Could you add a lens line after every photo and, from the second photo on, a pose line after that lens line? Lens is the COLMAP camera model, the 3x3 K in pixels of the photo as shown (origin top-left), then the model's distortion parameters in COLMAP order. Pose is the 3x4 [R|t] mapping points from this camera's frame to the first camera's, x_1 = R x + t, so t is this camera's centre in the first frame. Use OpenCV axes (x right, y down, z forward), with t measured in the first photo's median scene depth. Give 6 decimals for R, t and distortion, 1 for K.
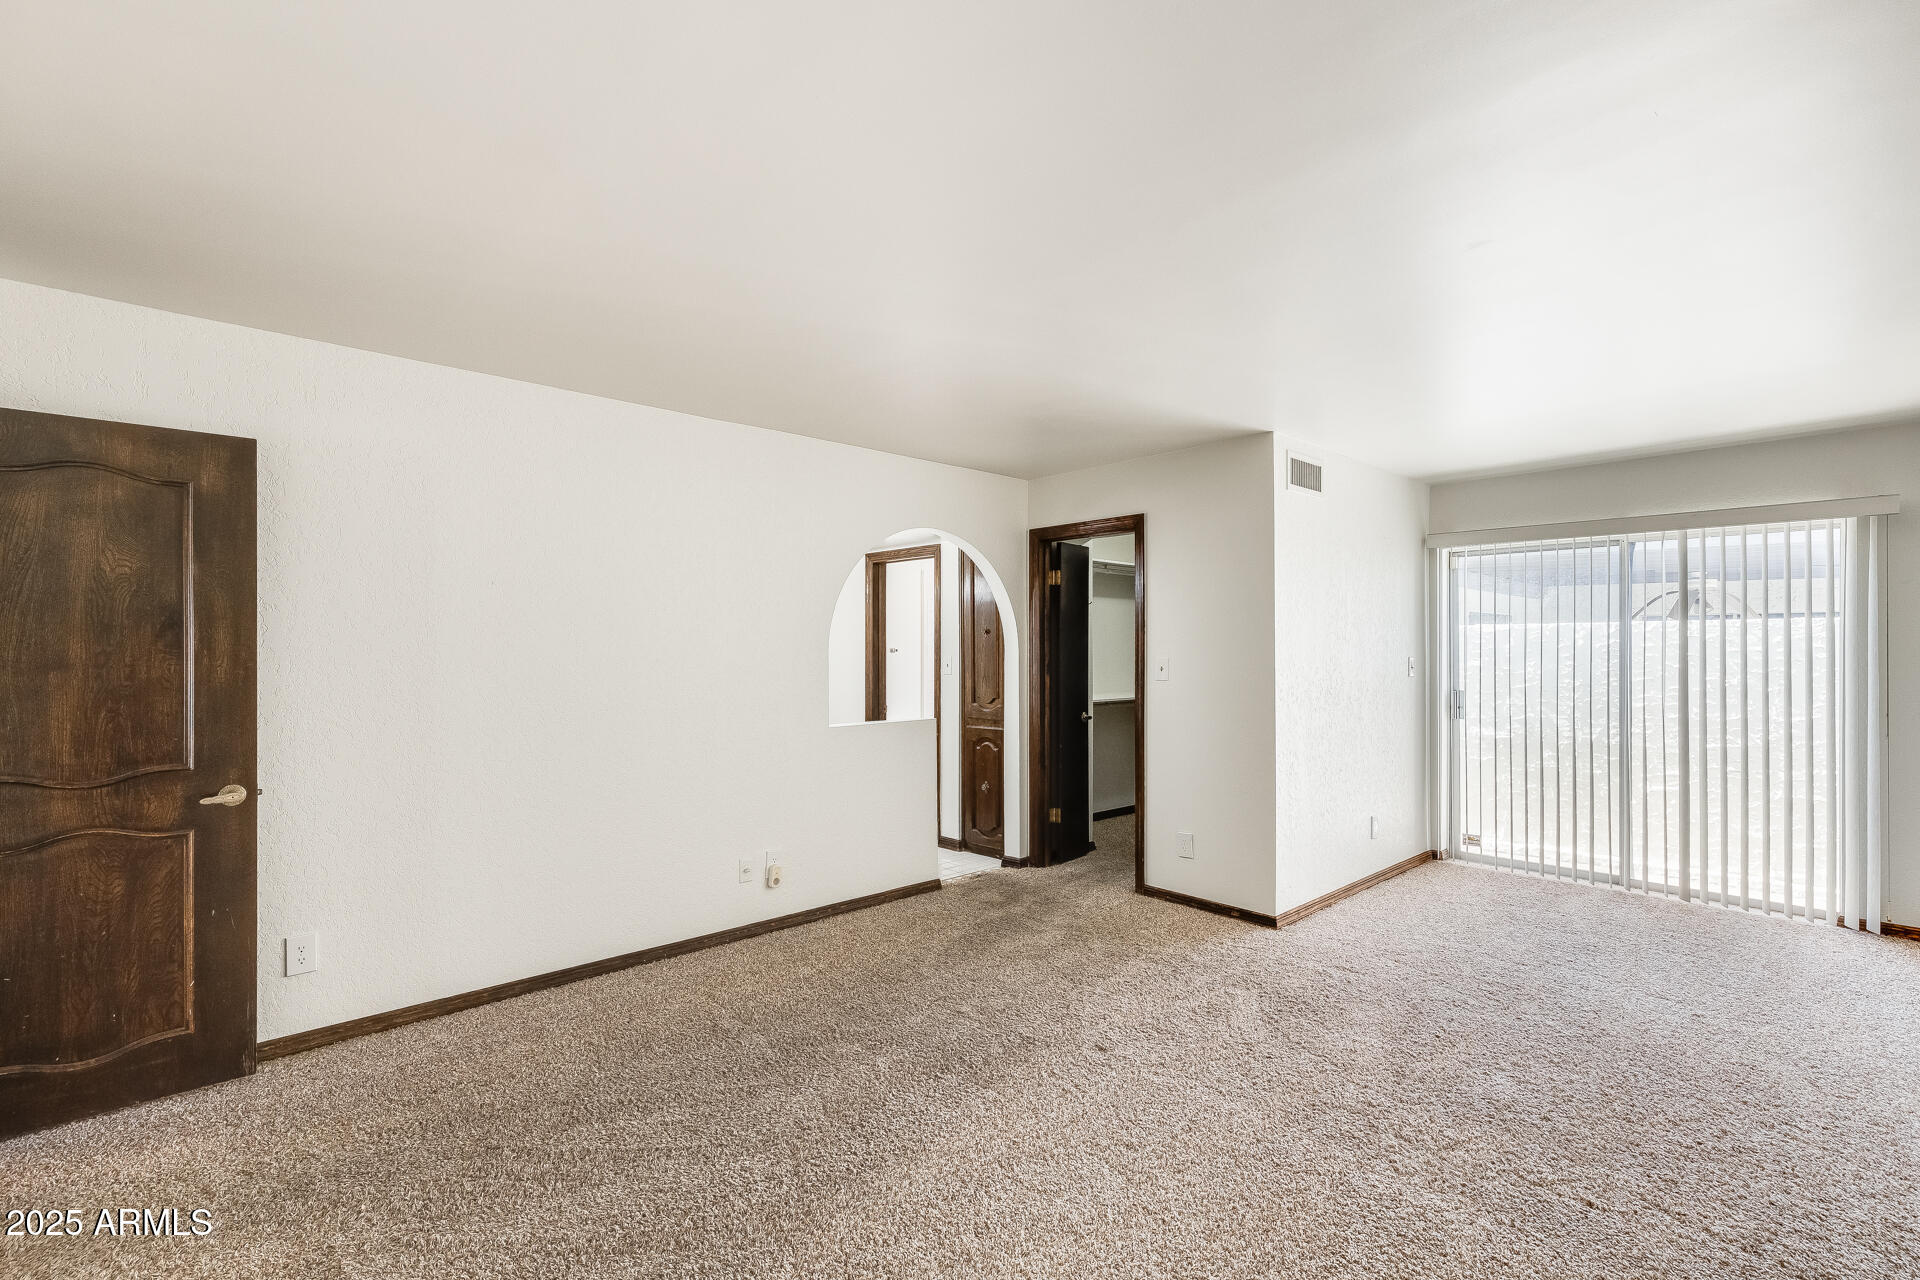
lens RADIAL K [[864.1, 0, 952.4], [0, 864.1, 643.8], [0, 0, 1]] dist [0.008225, -0.000442]
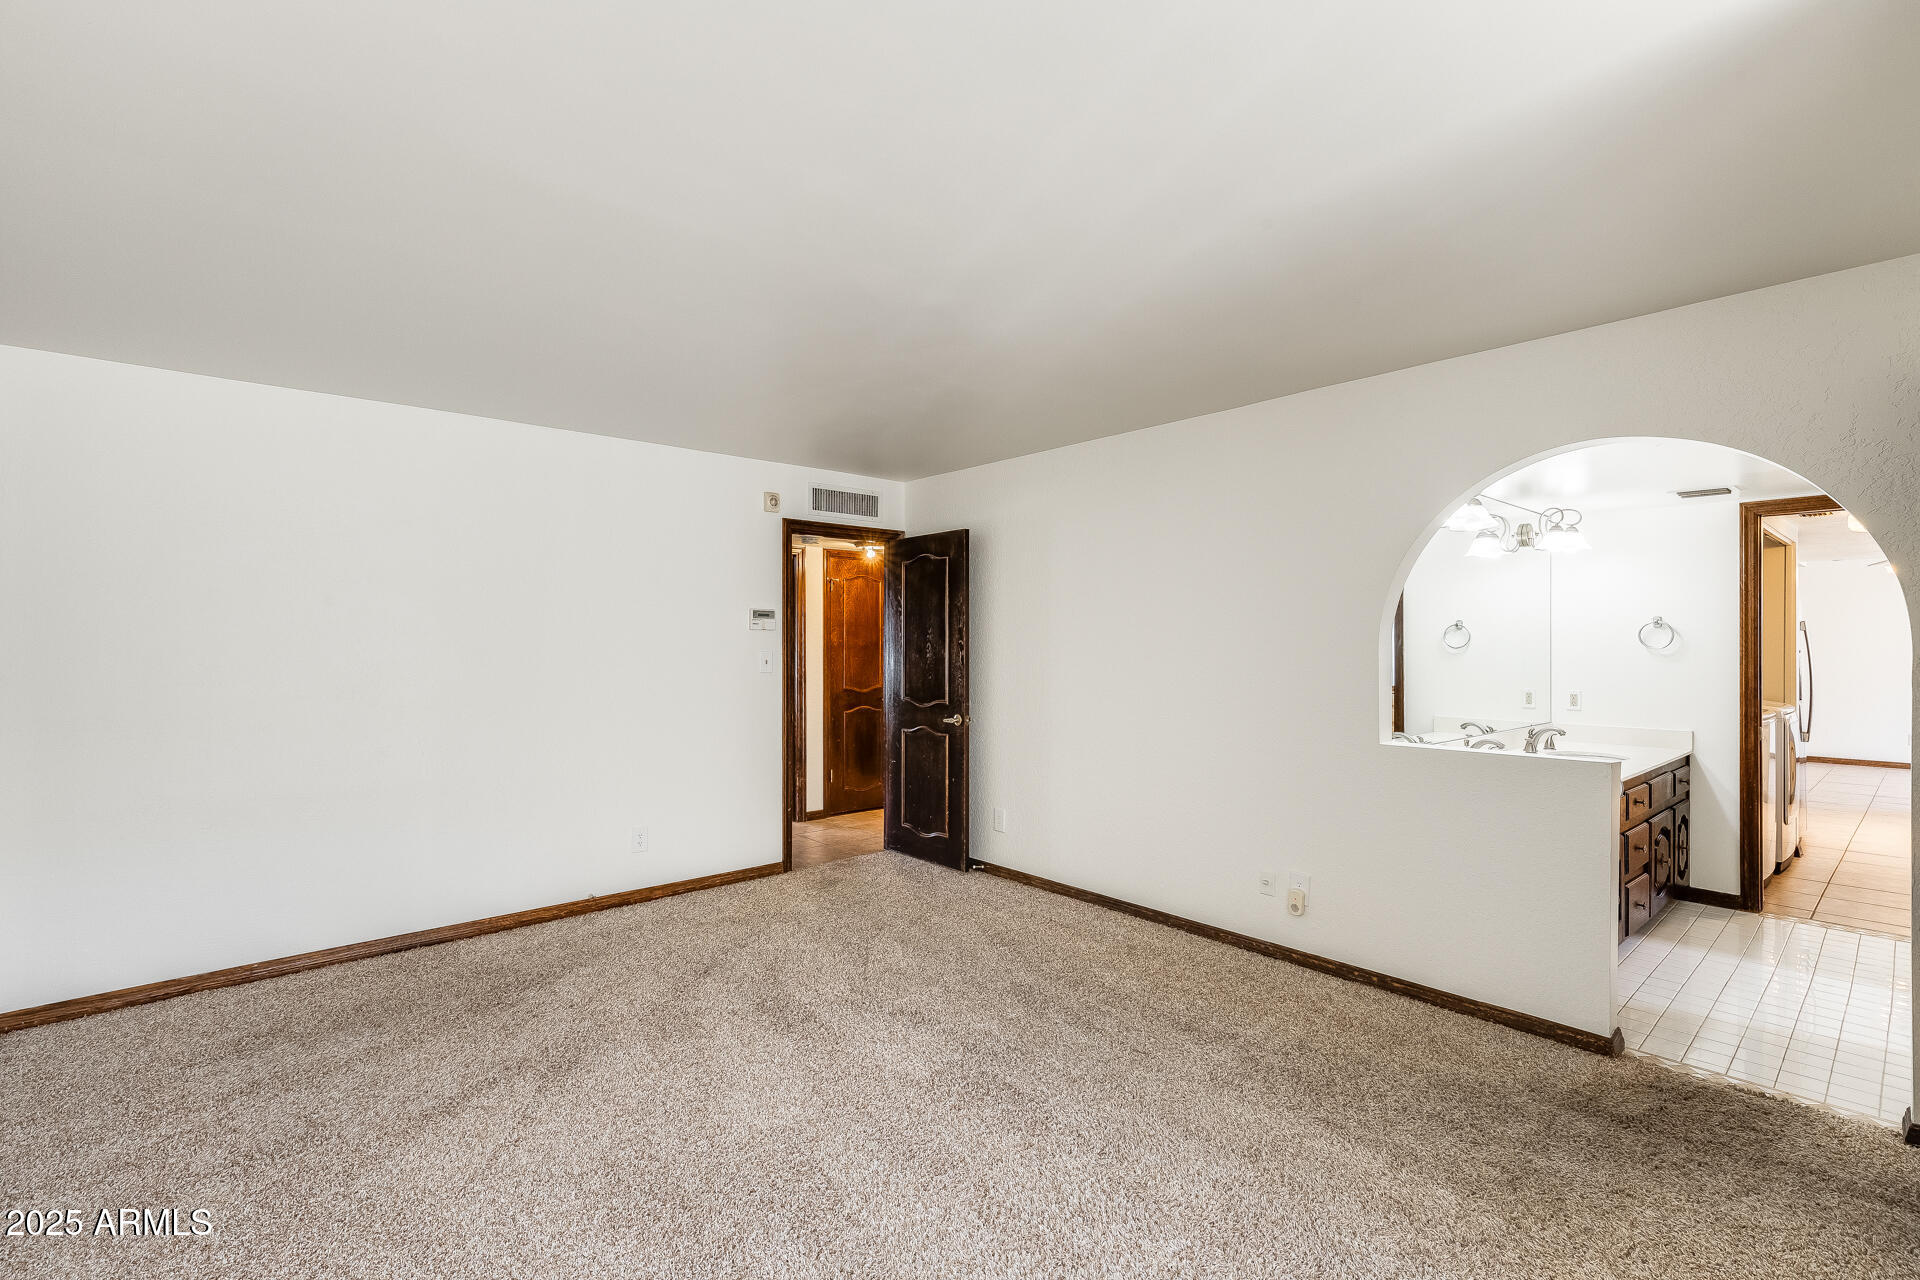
lens RADIAL K [[864.1, 0, 952.4], [0, 864.1, 643.8], [0, 0, 1]] dist [0.008225, -0.000442]
pose [[-0.031710, -0.004336, -0.999488, 0.913517], [0.000164, 0.999991, -0.004343, 0.015128], [0.999497, -0.000302, -0.031709, 0.909167]]
